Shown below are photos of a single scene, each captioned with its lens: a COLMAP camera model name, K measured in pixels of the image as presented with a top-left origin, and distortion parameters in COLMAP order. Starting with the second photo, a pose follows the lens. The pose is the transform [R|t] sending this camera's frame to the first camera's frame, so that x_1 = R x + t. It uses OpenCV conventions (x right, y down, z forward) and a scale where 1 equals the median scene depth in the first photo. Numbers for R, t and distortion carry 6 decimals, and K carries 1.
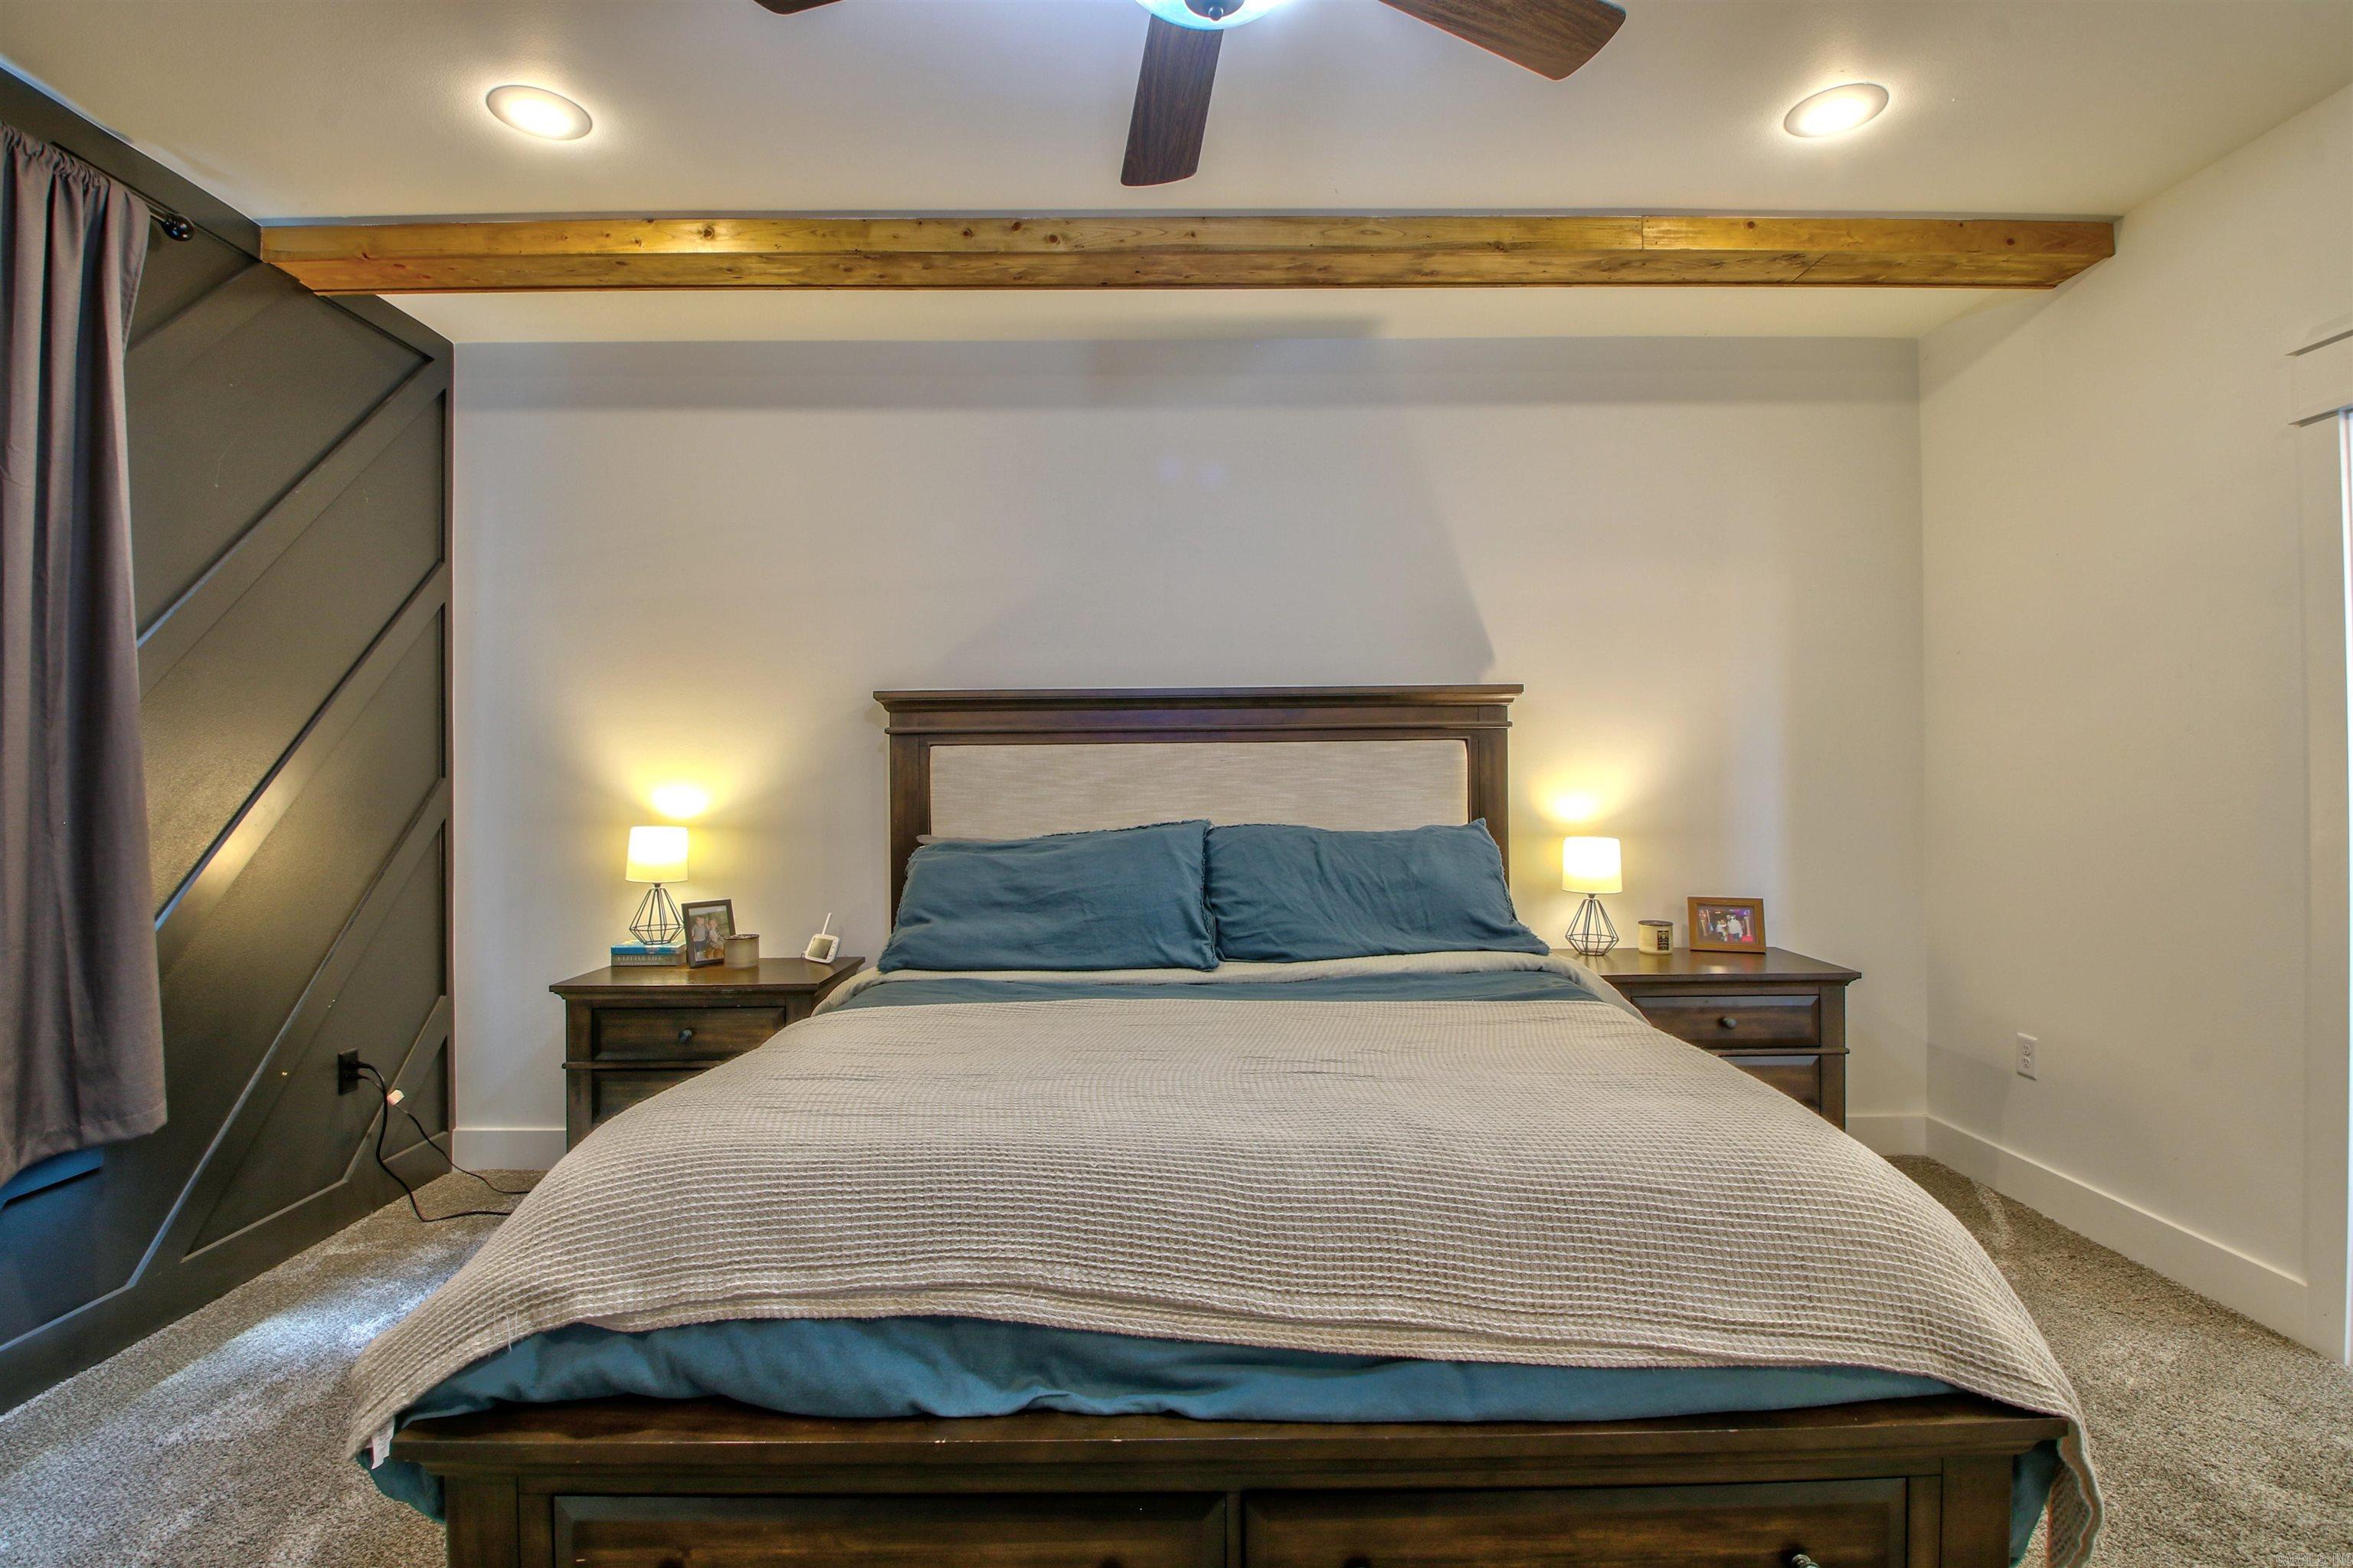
lens RADIAL K [[1089.2, 0, 1183.1], [0, 1089.2, 771.8], [0, 0, 1]] dist [0.000459, -0.012426]
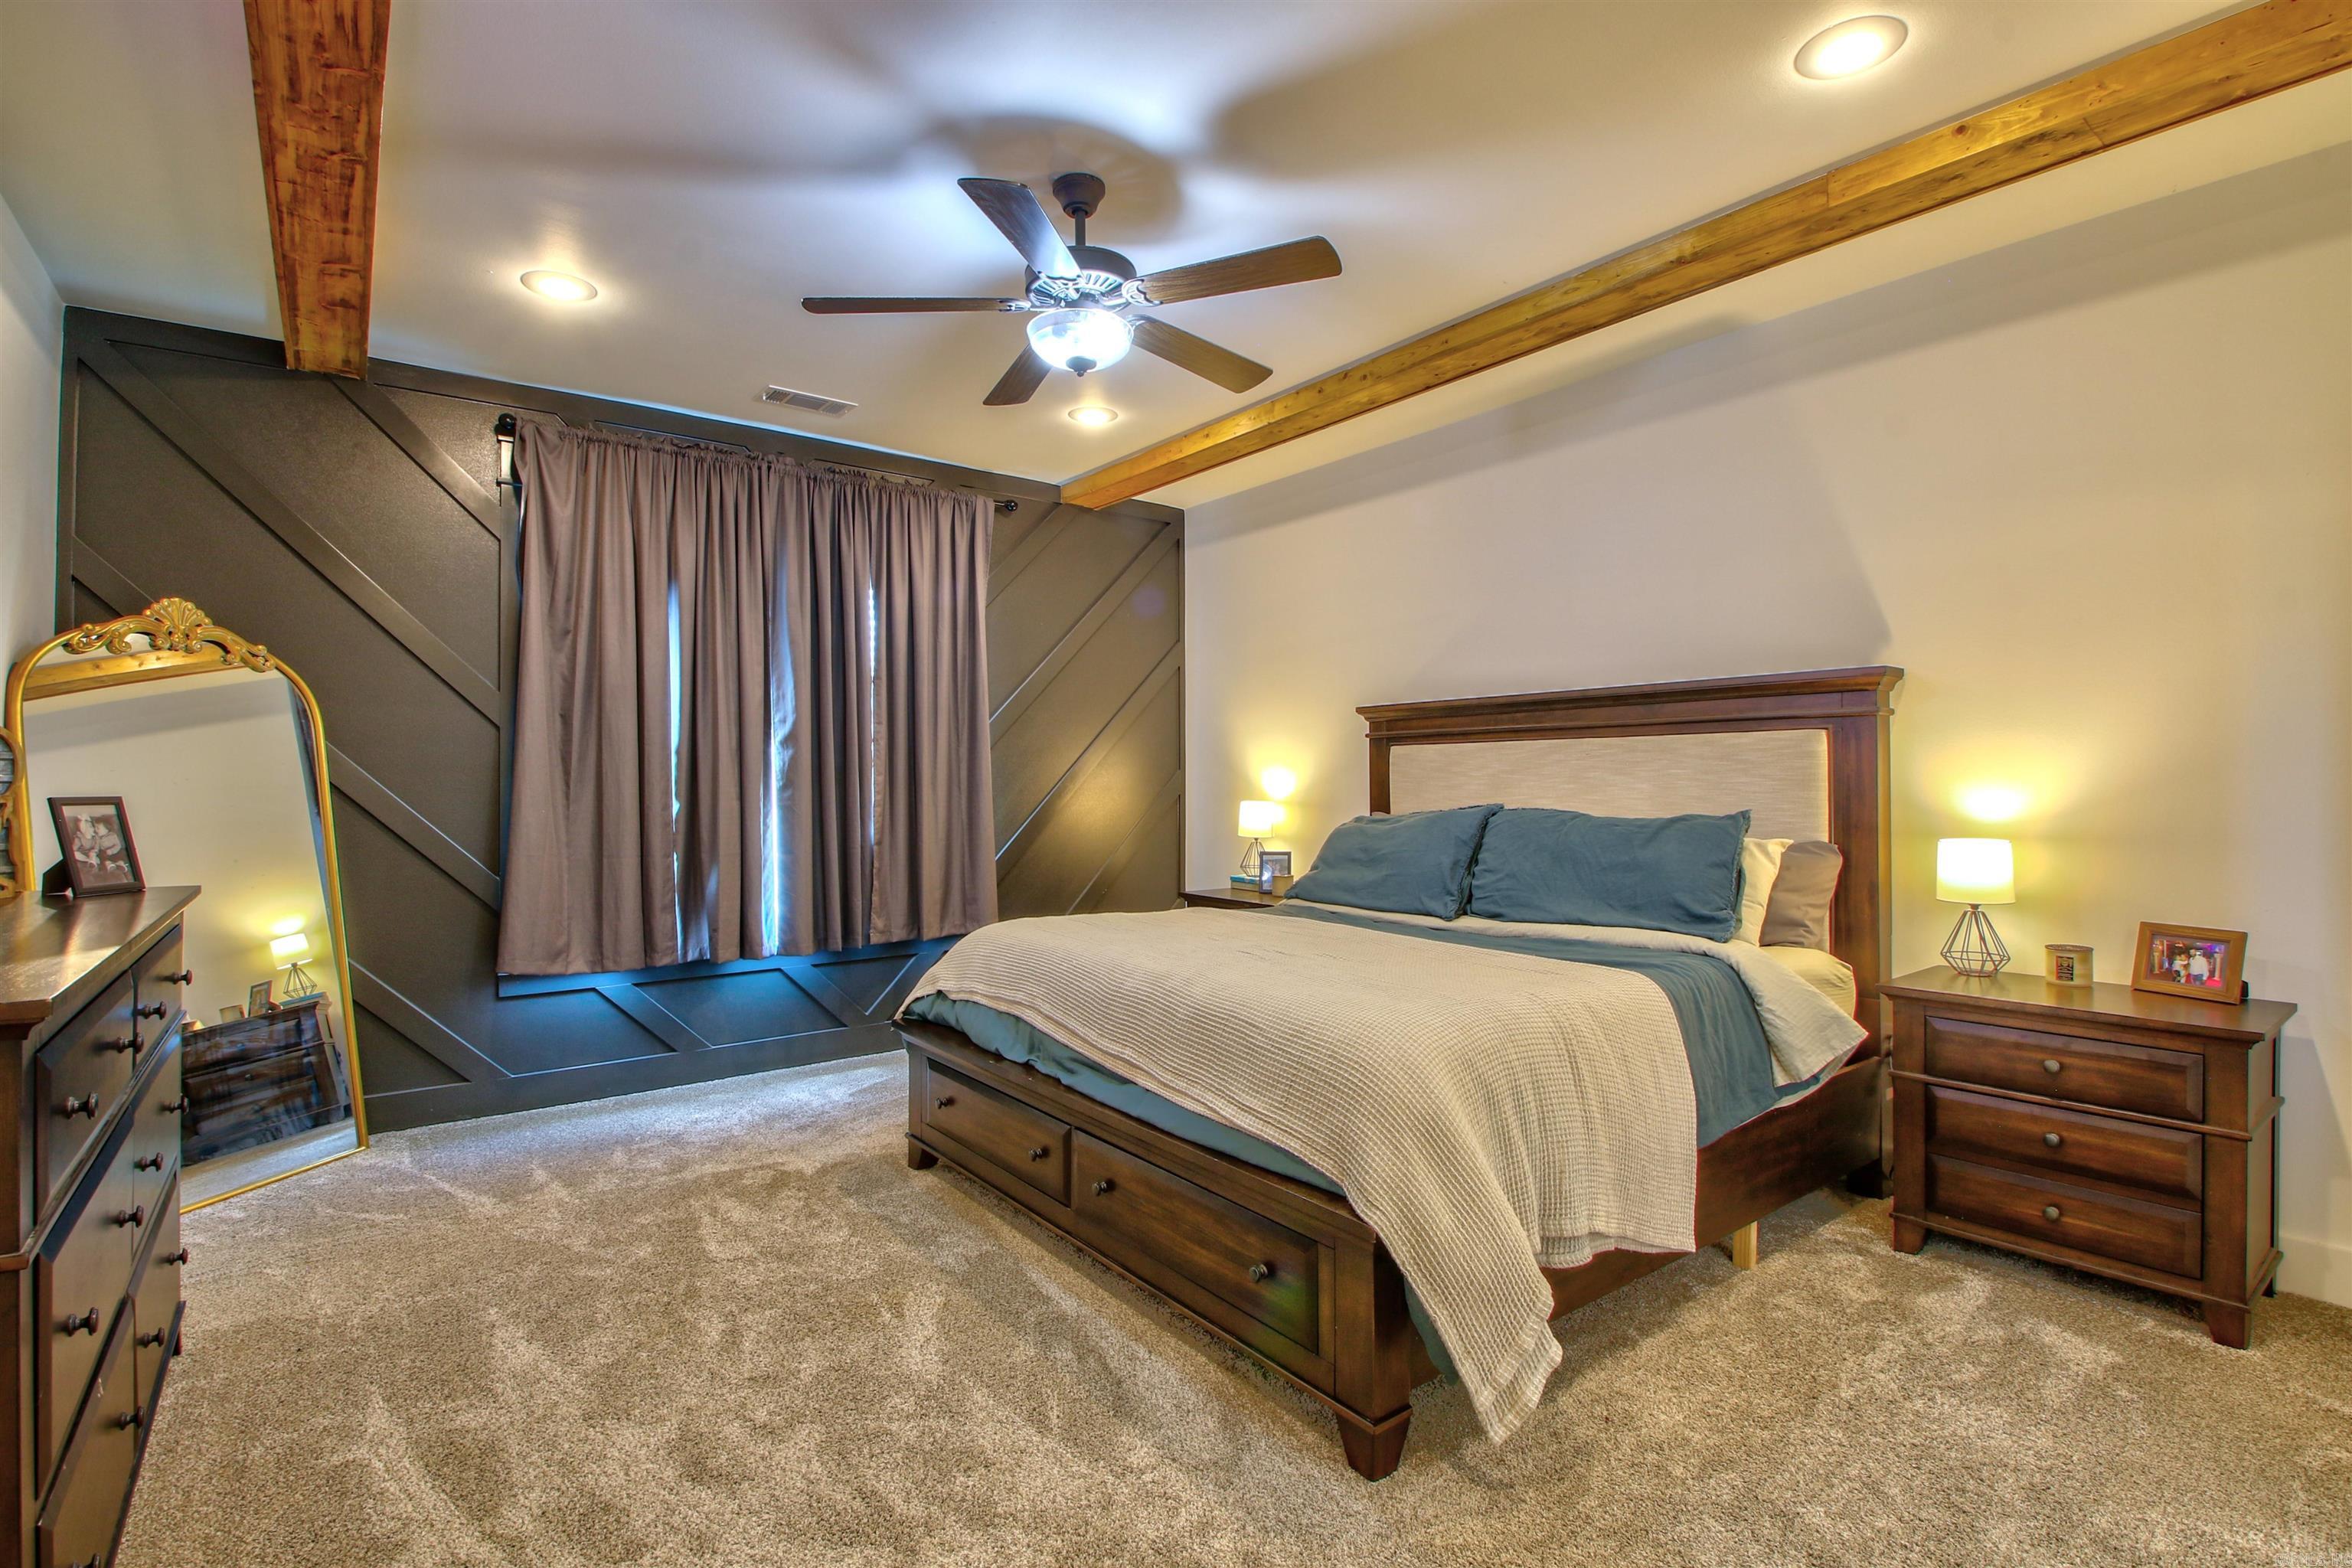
lens RADIAL K [[1088.7, 0, 1183.6], [0, 1088.7, 786.3], [0, 0, 1]] dist [0.000459, -0.012426]
pose [[0.605047, 0.011501, -0.796107, 0.804221], [0.002095, 0.999869, 0.016037, 0.004653], [0.796187, -0.011371, 0.604944, -0.018180]]
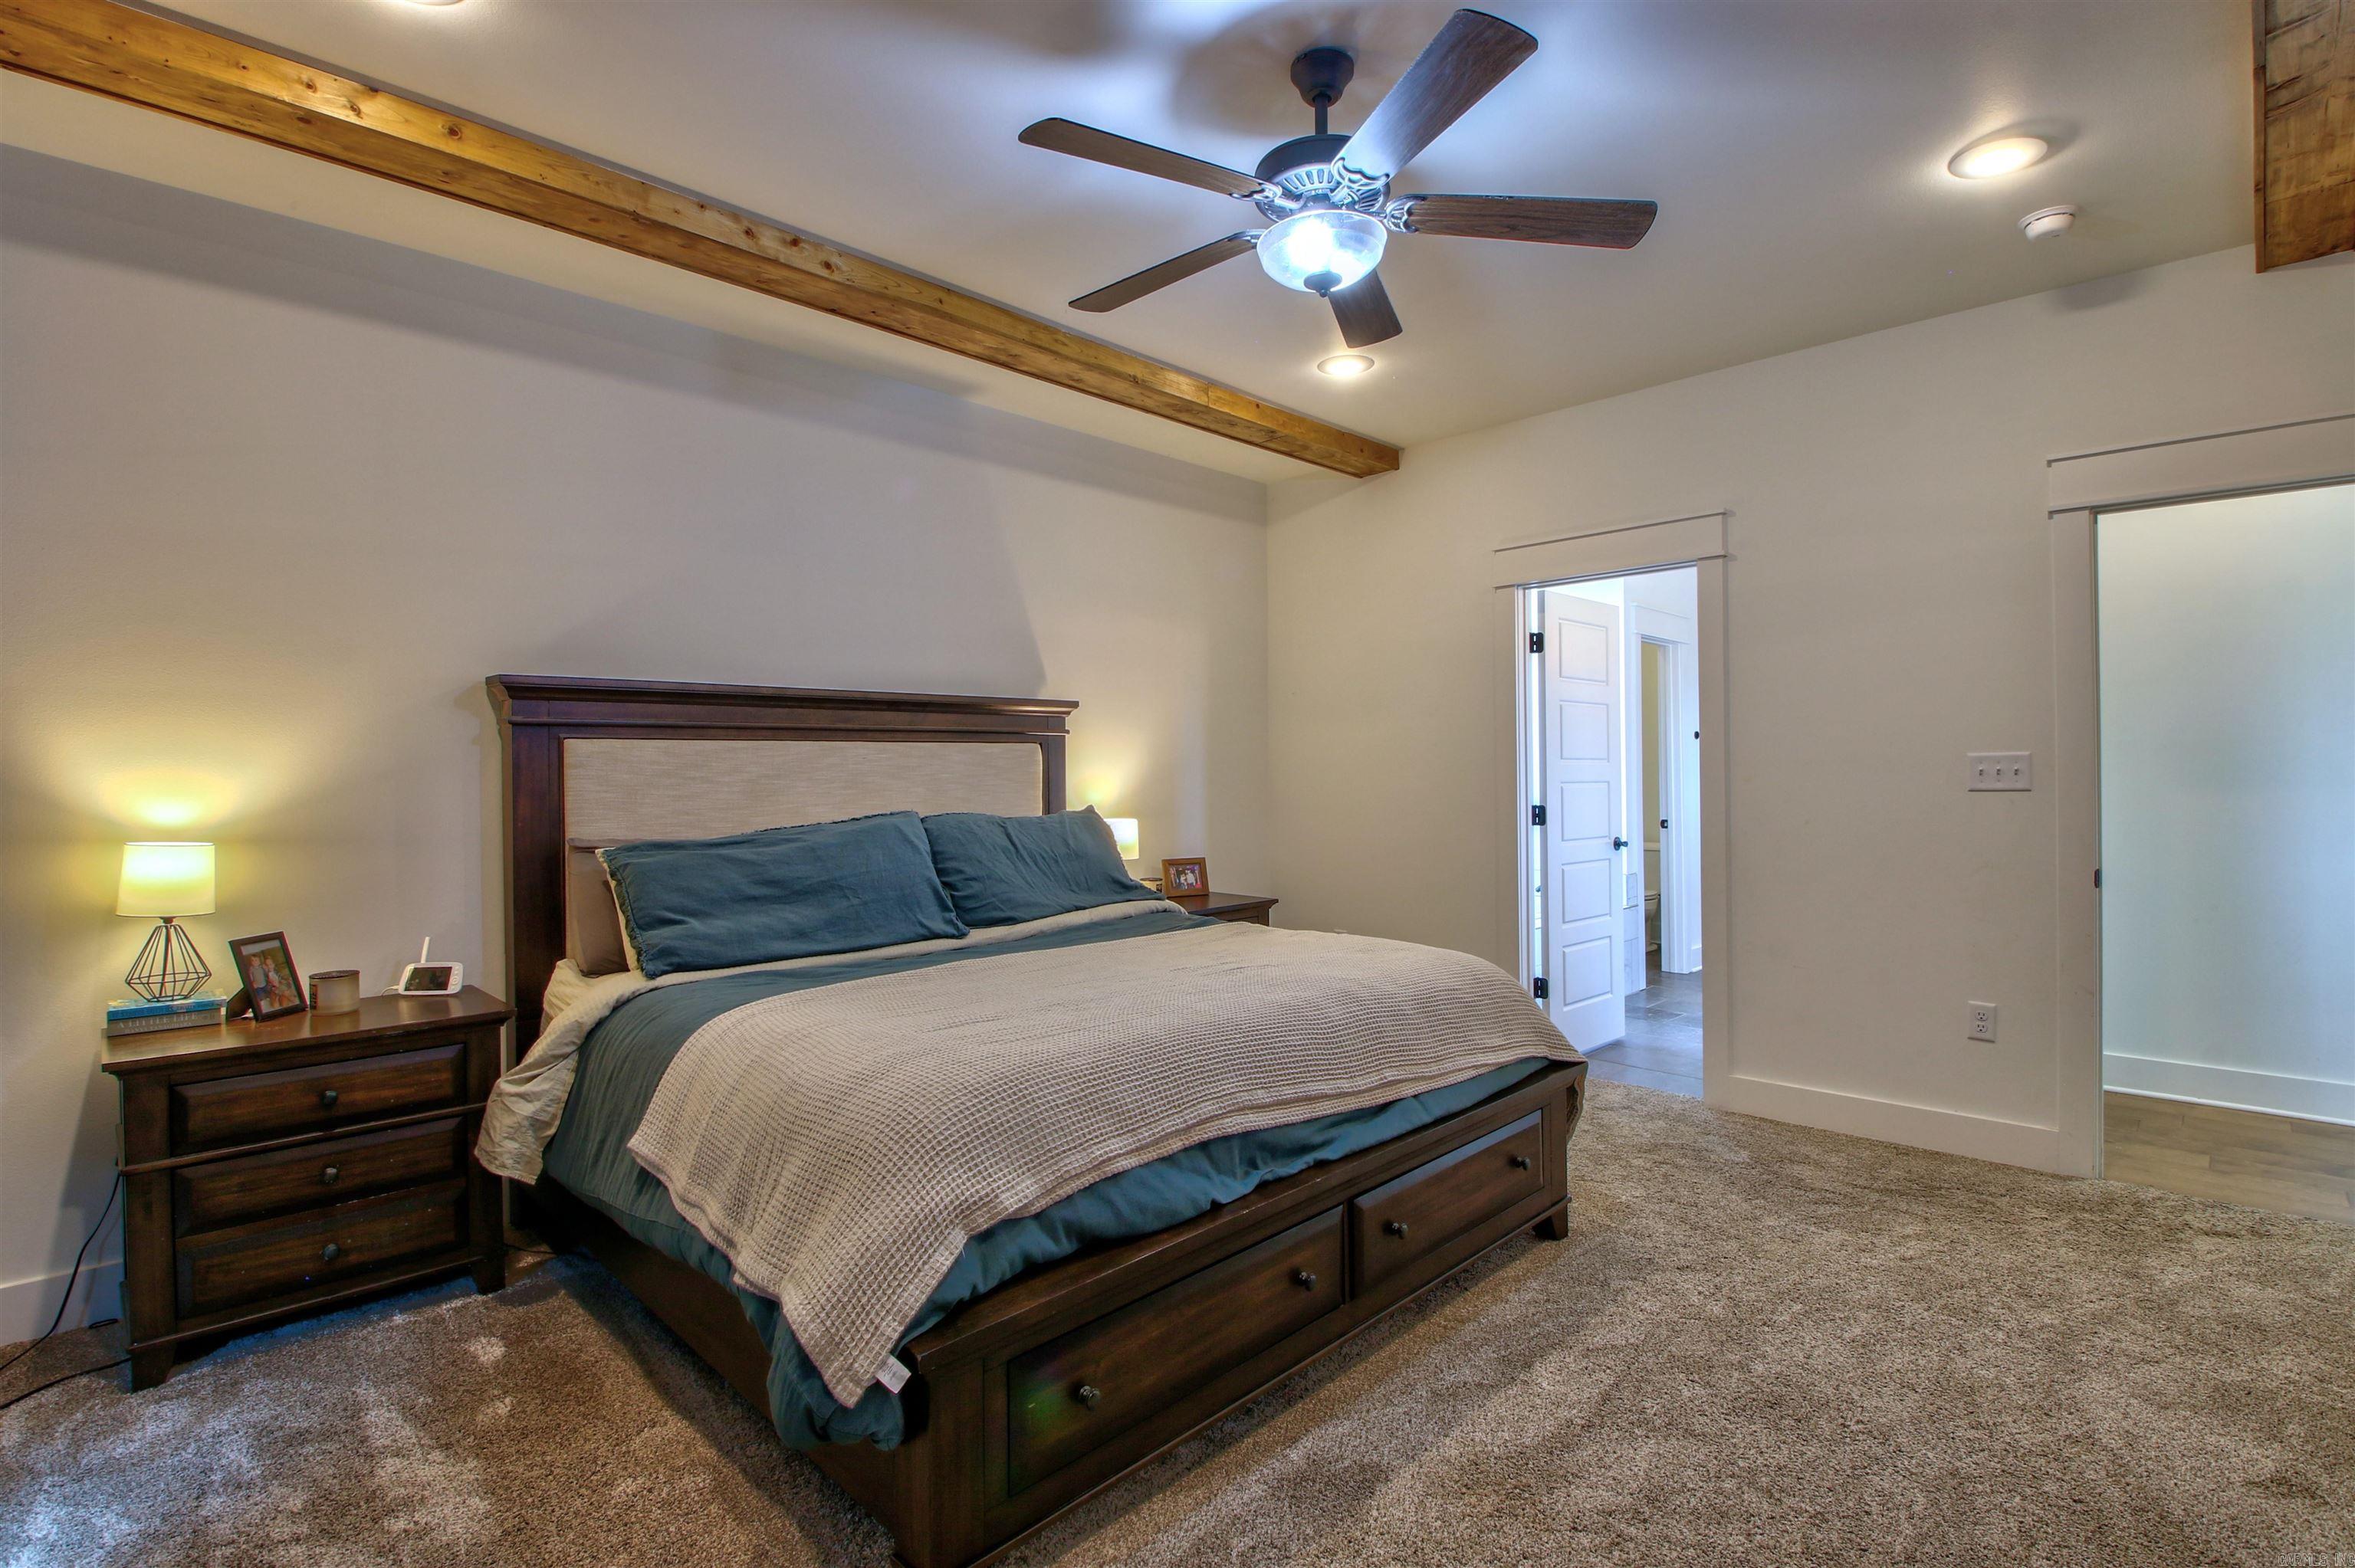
lens RADIAL K [[1089.9, 0, 1182.0], [0, 1089.9, 783.3], [0, 0, 1]] dist [0.000459, -0.012426]
pose [[0.710509, -0.007239, 0.703651, -0.596527], [0.000225, 0.999949, 0.010059, 0.004473], [-0.703688, -0.006989, 0.710475, -0.001699]]
